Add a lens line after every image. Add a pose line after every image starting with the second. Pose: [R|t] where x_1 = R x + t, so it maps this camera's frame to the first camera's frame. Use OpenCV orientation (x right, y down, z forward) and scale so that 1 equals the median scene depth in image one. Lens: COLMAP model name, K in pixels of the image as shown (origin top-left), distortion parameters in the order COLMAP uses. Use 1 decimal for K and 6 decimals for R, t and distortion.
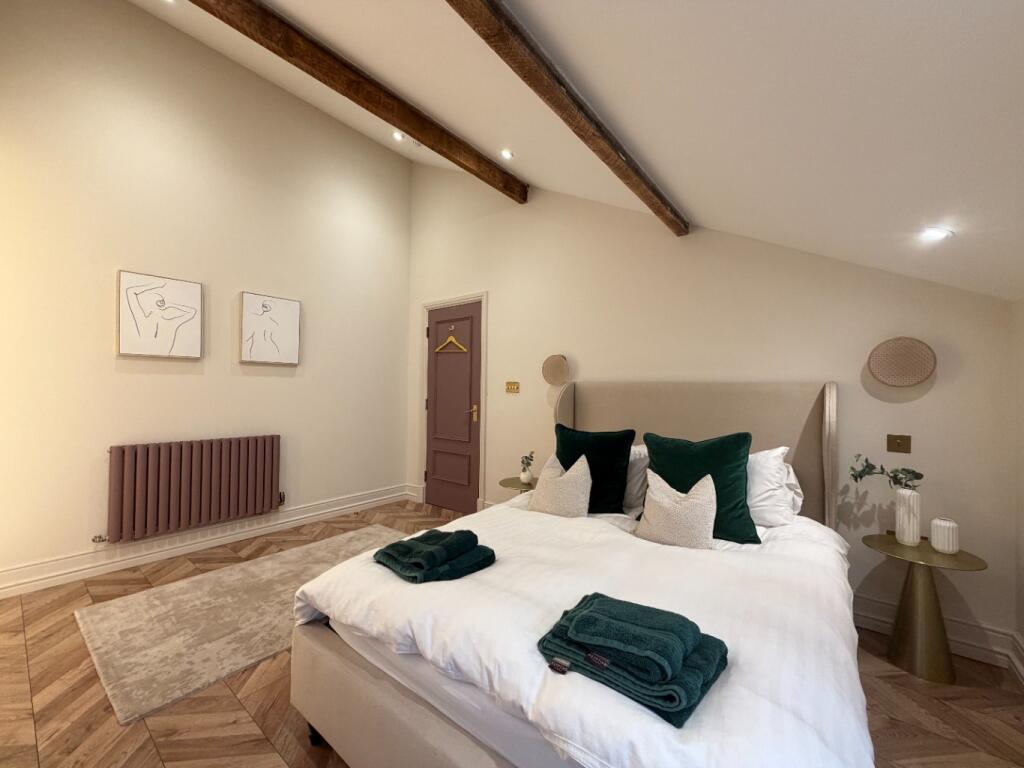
lens RADIAL K [[408.6, 0, 510.7], [0, 408.6, 385.1], [0, 0, 1]] dist [0.001530, -0.000030]
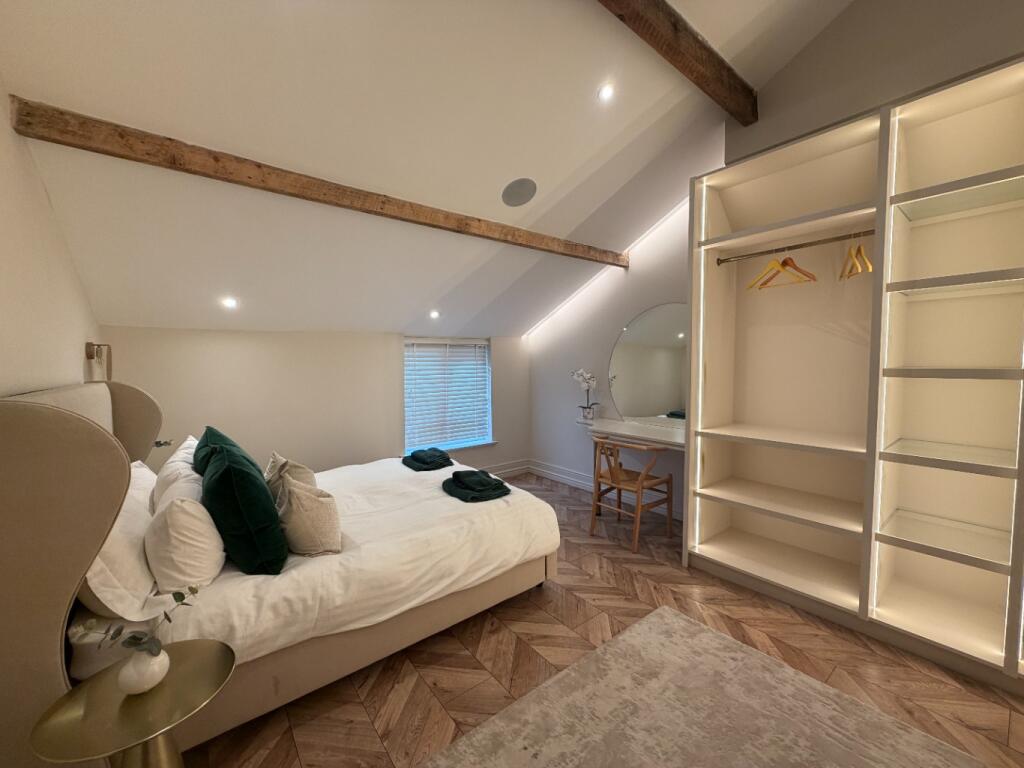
lens RADIAL K [[408.6, 0, 510.7], [0, 408.6, 385.1], [0, 0, 1]] dist [0.001530, -0.000030]
pose [[-0.972214, -0.021341, 0.233121, -0.347271], [-0.009925, 0.998698, 0.050036, -0.045003], [-0.233885, 0.046332, -0.971160, 1.267150]]
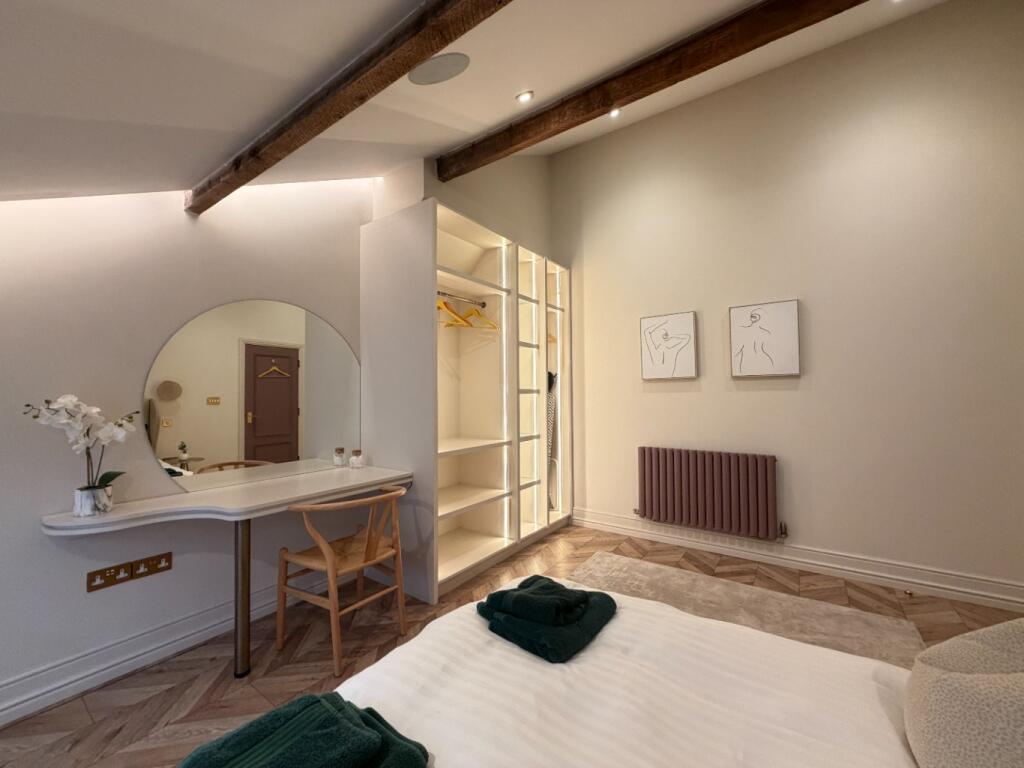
lens RADIAL K [[408.6, 0, 510.7], [0, 408.6, 385.1], [0, 0, 1]] dist [0.001530, -0.000030]
pose [[0.045315, -0.038867, -0.998216, 0.337608], [0.021153, 0.999056, -0.037940, -0.012480], [0.998749, -0.019396, 0.046095, 0.436252]]
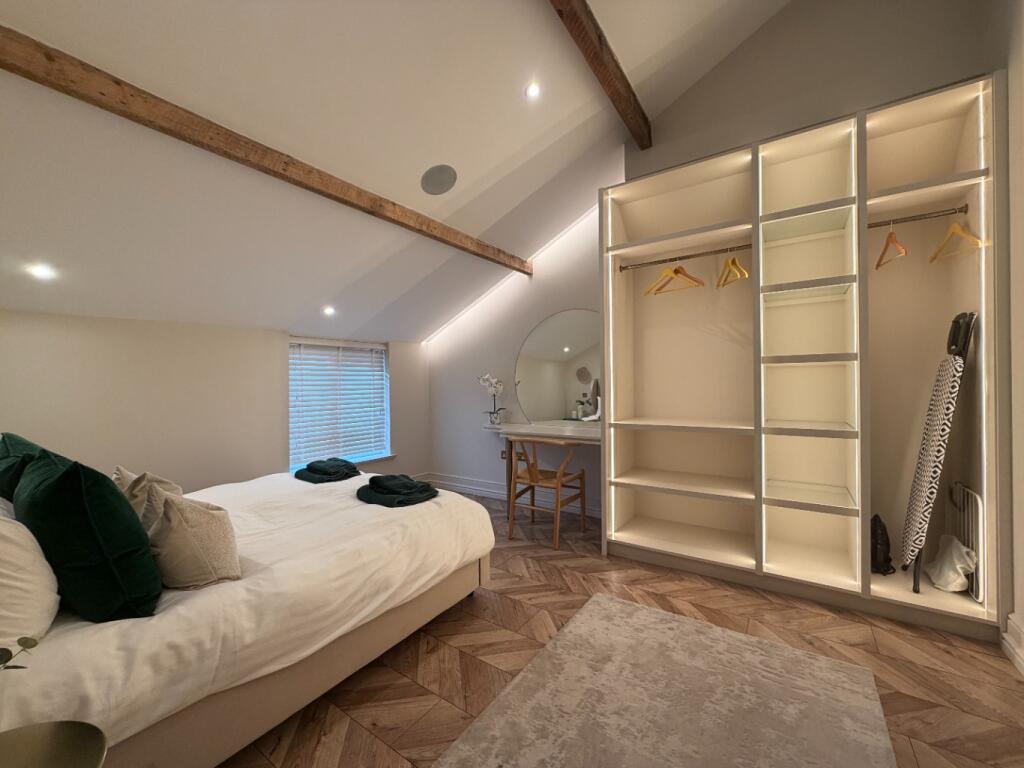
lens RADIAL K [[408.6, 0, 510.7], [0, 408.6, 385.1], [0, 0, 1]] dist [0.001530, -0.000030]
pose [[-0.997862, -0.002238, -0.065317, -0.243818], [-0.001670, 0.999960, -0.008741, 0.017022], [0.065334, -0.008613, -0.997826, 1.238433]]
